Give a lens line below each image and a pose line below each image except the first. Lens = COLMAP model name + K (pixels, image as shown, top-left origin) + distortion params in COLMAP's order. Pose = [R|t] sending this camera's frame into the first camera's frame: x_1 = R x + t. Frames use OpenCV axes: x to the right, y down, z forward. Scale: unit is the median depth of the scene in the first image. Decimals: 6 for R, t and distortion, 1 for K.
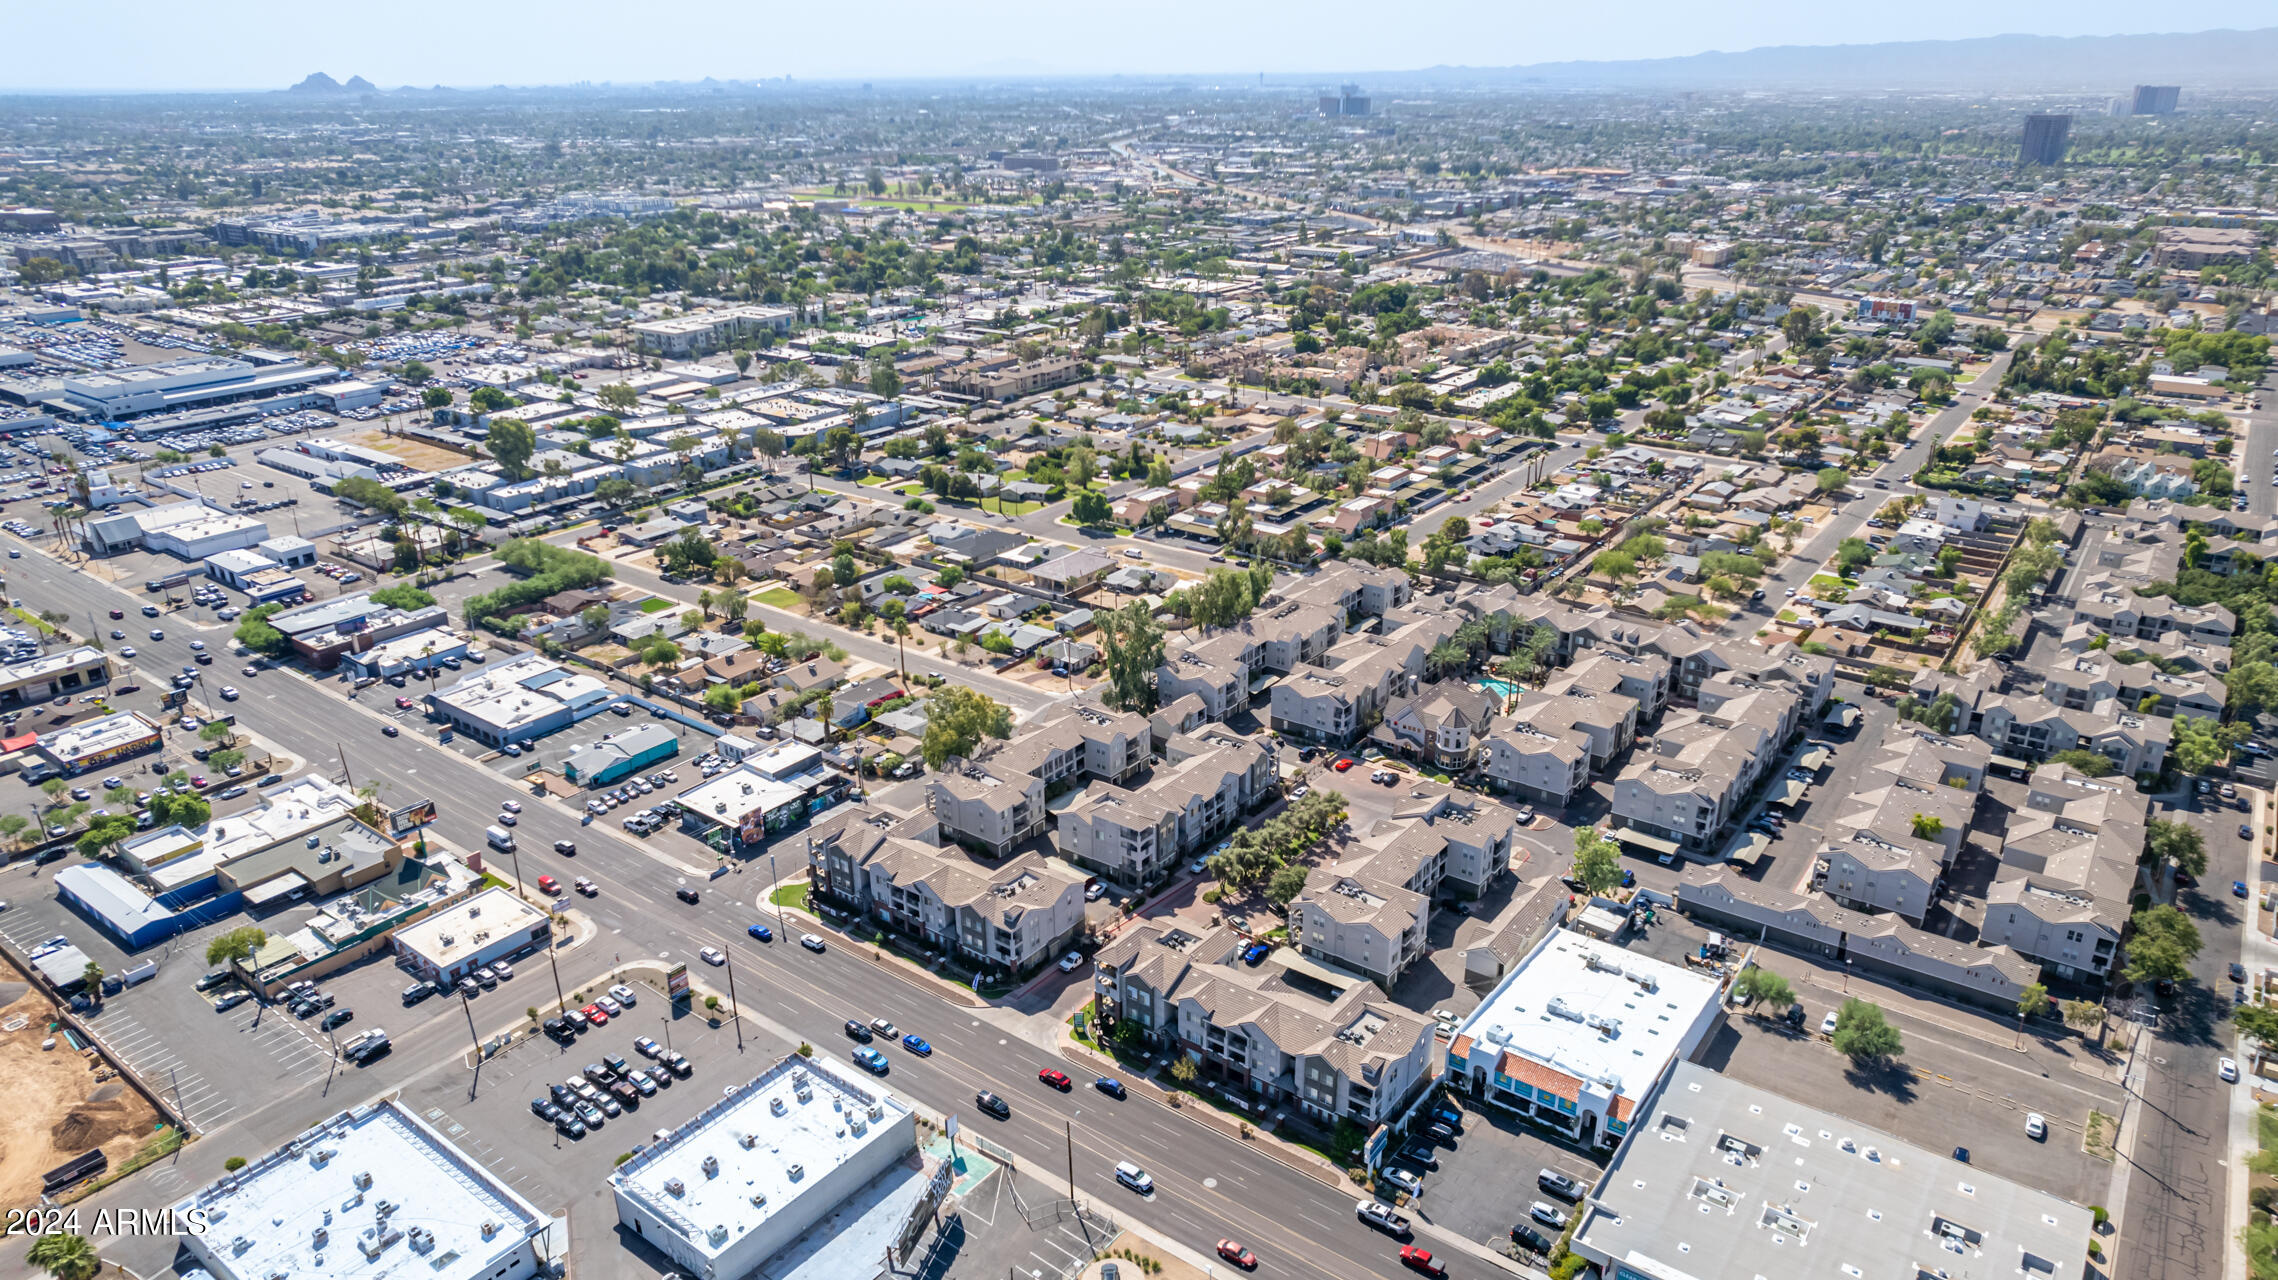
lens RADIAL K [[1457.1, 0, 1142.3], [0, 1457.1, 656.1], [0, 0, 1]] dist [-0.074170, 0.064230]
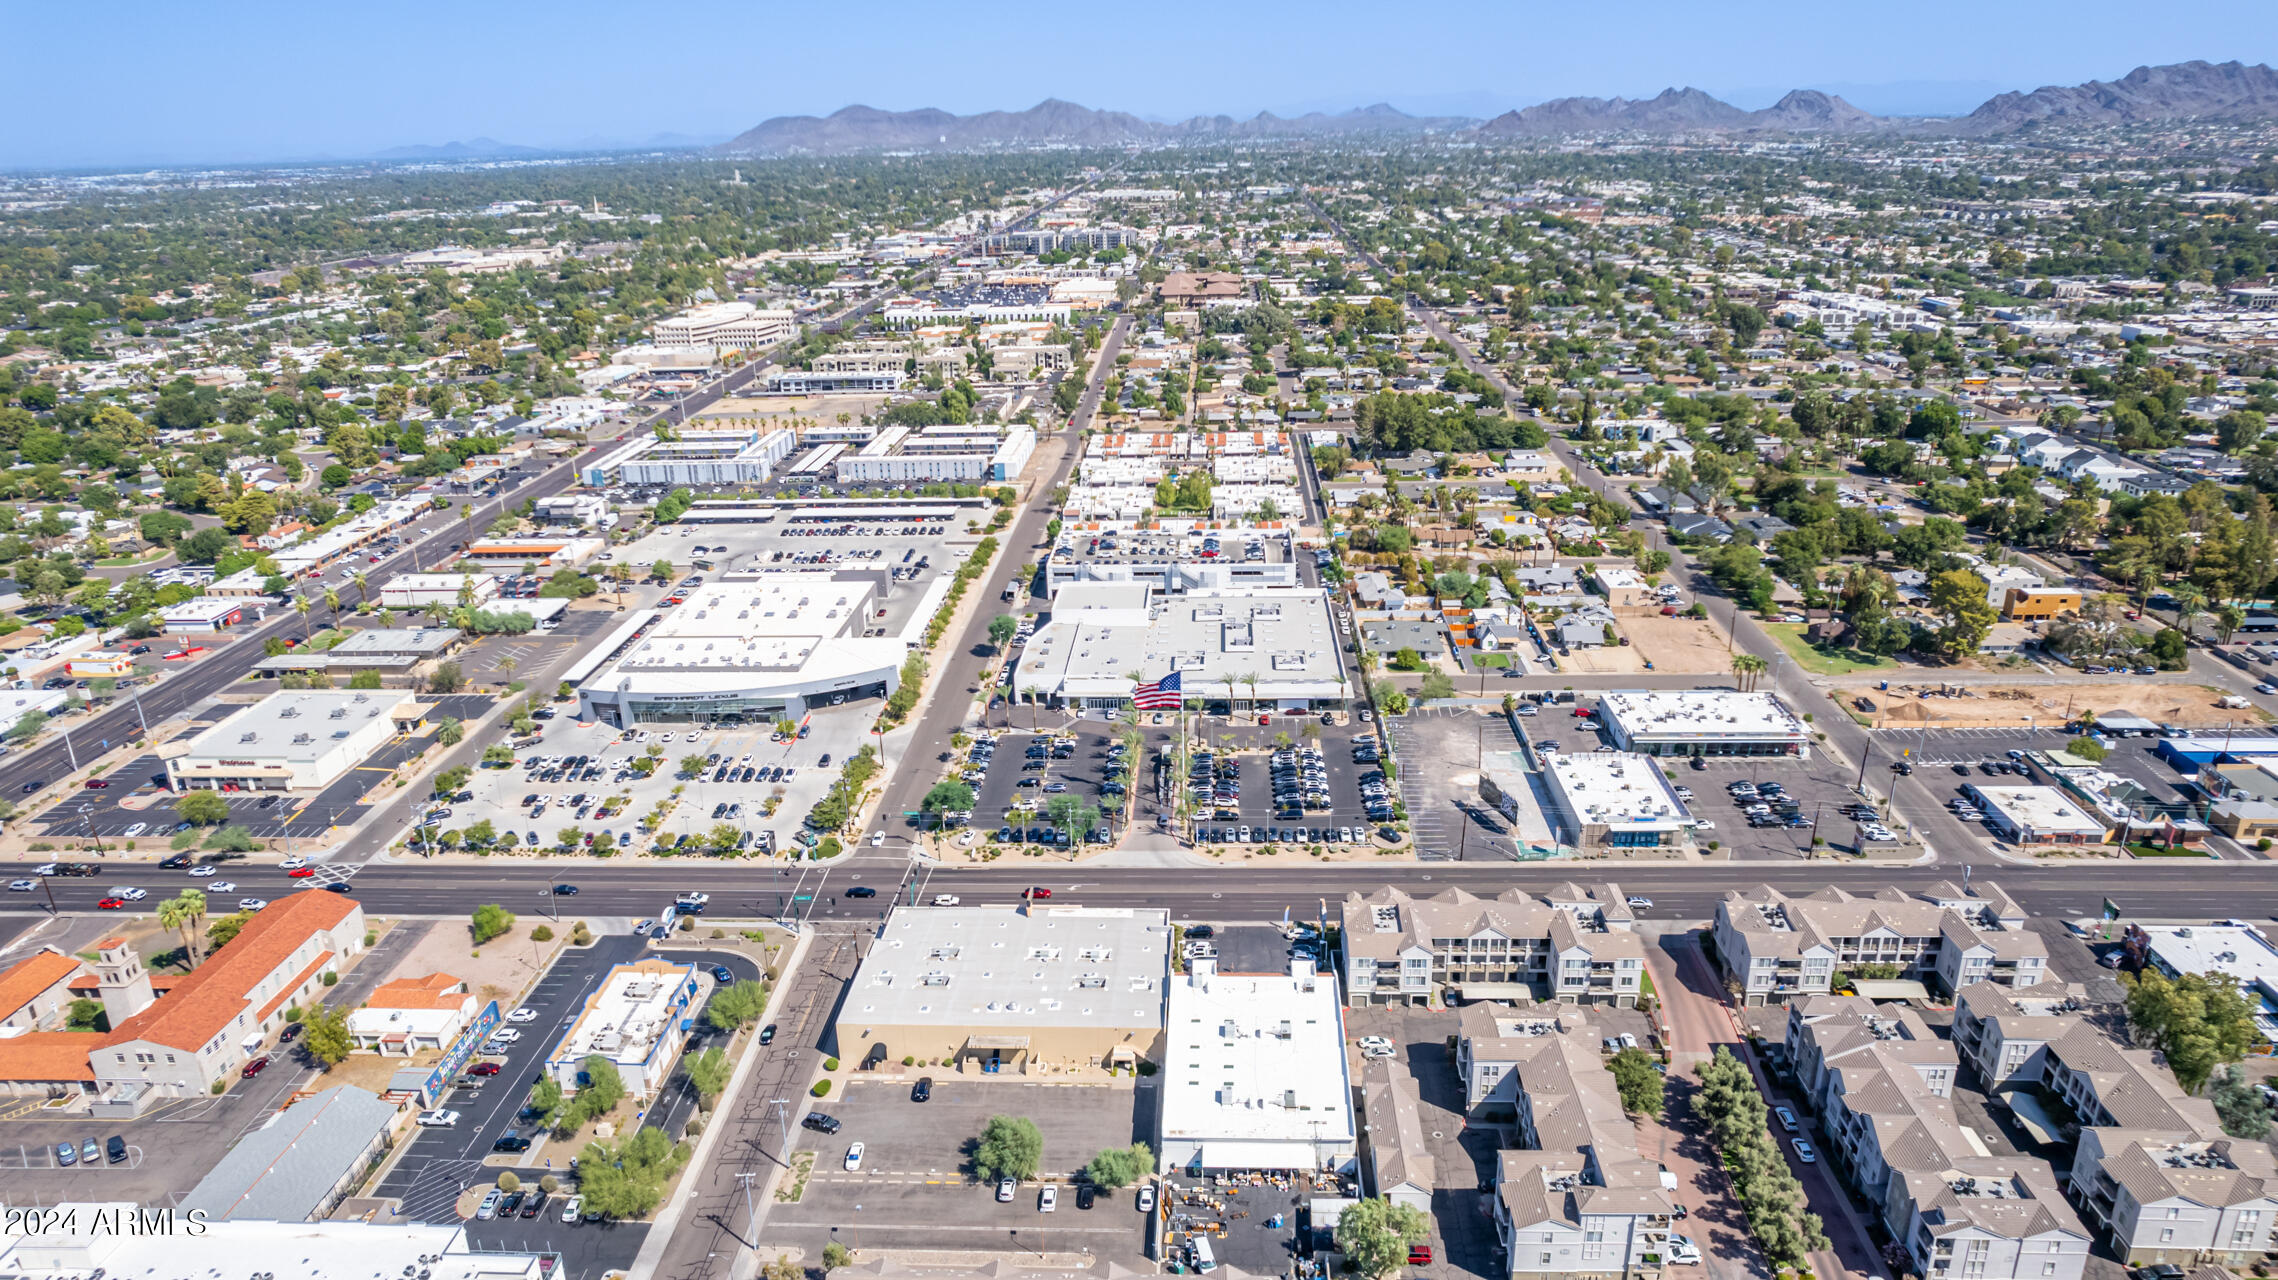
lens RADIAL K [[1457.1, 0, 1142.3], [0, 1457.1, 656.1], [0, 0, 1]] dist [-0.074170, 0.064230]
pose [[-0.829012, 0.219199, -0.514482, 0.580499], [-0.181695, 0.764495, 0.618493, -0.401669], [0.528892, 0.606217, -0.593948, 0.961868]]
